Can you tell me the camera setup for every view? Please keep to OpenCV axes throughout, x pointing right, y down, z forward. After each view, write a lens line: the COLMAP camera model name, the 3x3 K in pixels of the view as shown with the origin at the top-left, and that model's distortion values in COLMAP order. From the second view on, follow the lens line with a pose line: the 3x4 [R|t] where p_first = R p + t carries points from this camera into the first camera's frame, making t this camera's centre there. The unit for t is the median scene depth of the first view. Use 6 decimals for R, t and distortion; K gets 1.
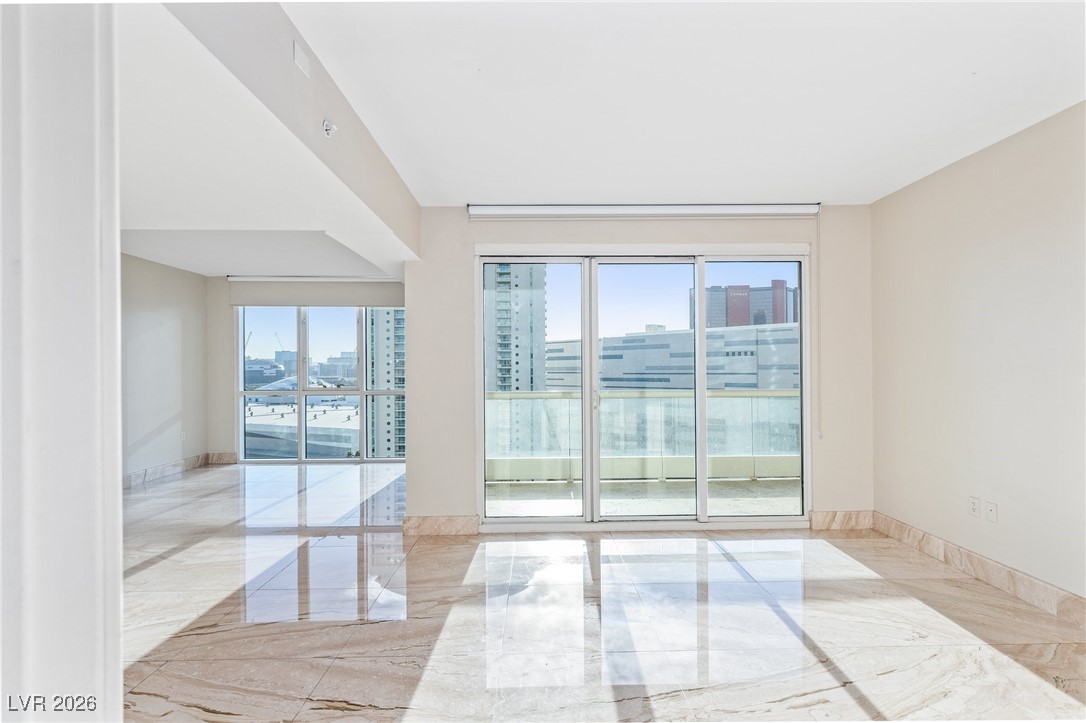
lens RADIAL K [[528.3, 0, 560.8], [0, 528.3, 365.7], [0, 0, 1]] dist [-0.003260, -0.001656]
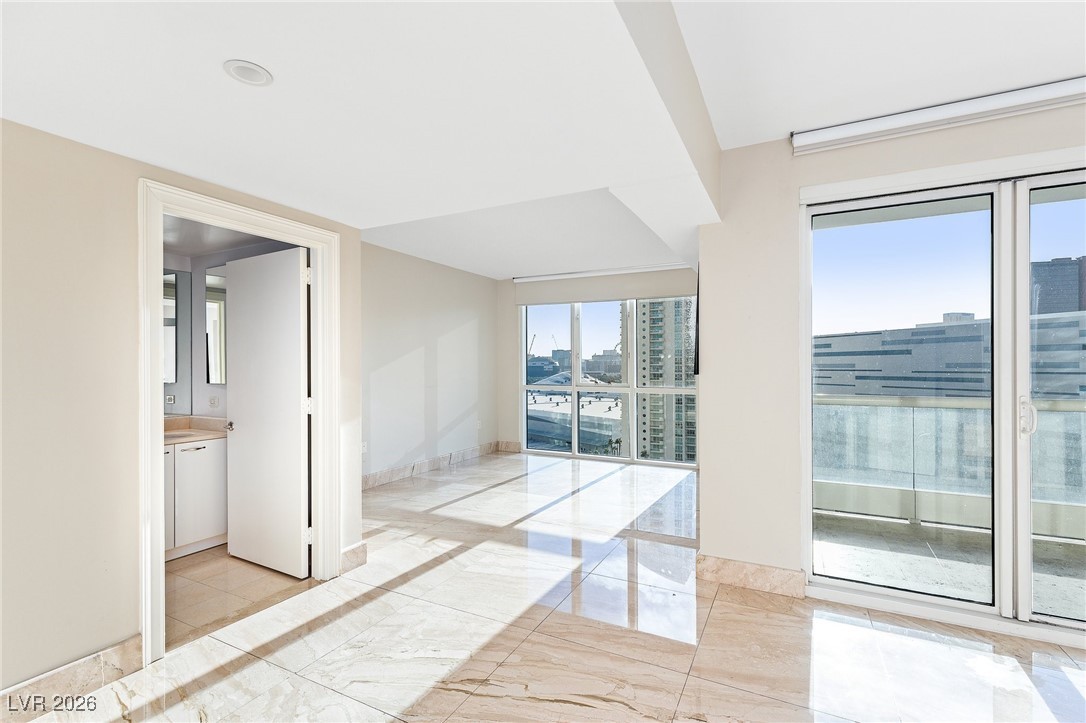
lens RADIAL K [[496.9, 0, 545.6], [0, 496.9, 365.2], [0, 0, 1]] dist [0.000431, -0.000031]
pose [[0.873103, 0.003500, -0.487523, -0.077893], [-0.000794, 0.999983, 0.005758, 0.001641], [0.487535, -0.004641, 0.873091, 0.143585]]
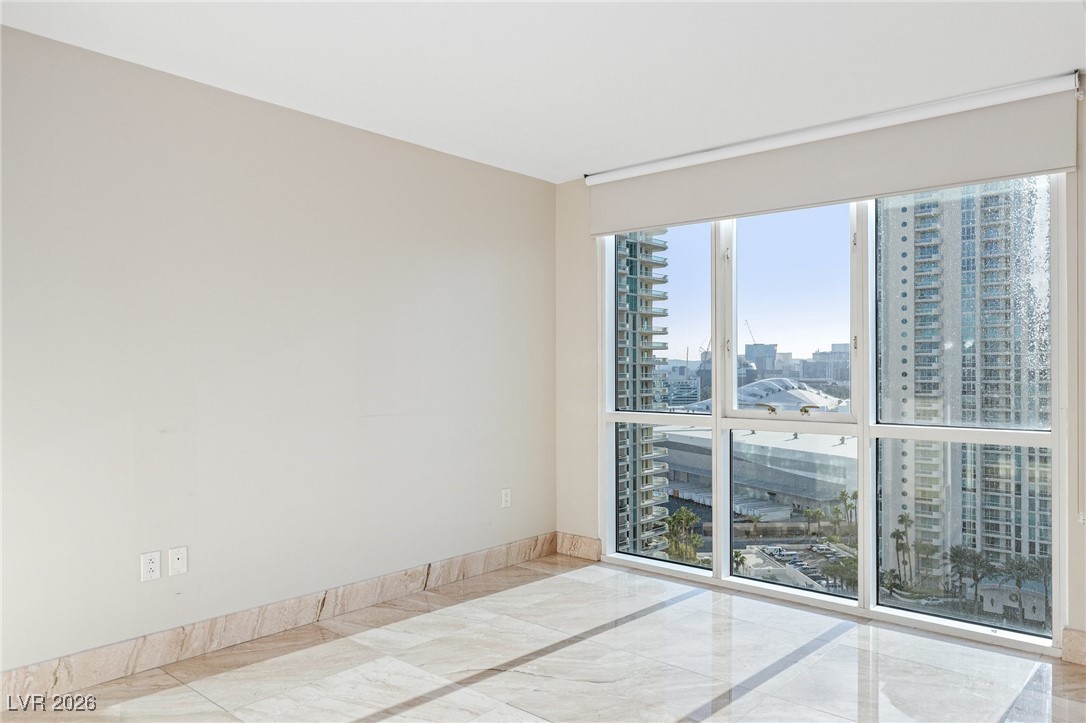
lens RADIAL K [[752.2, 0, 539.6], [0, 752.2, 369.1], [0, 0, 1]] dist [-0.004046, -0.001237]
pose [[0.720973, 0.004297, -0.692950, -0.177768], [0.000396, 0.999978, 0.006613, 0.004120], [0.692963, -0.005043, 0.720955, 0.465751]]
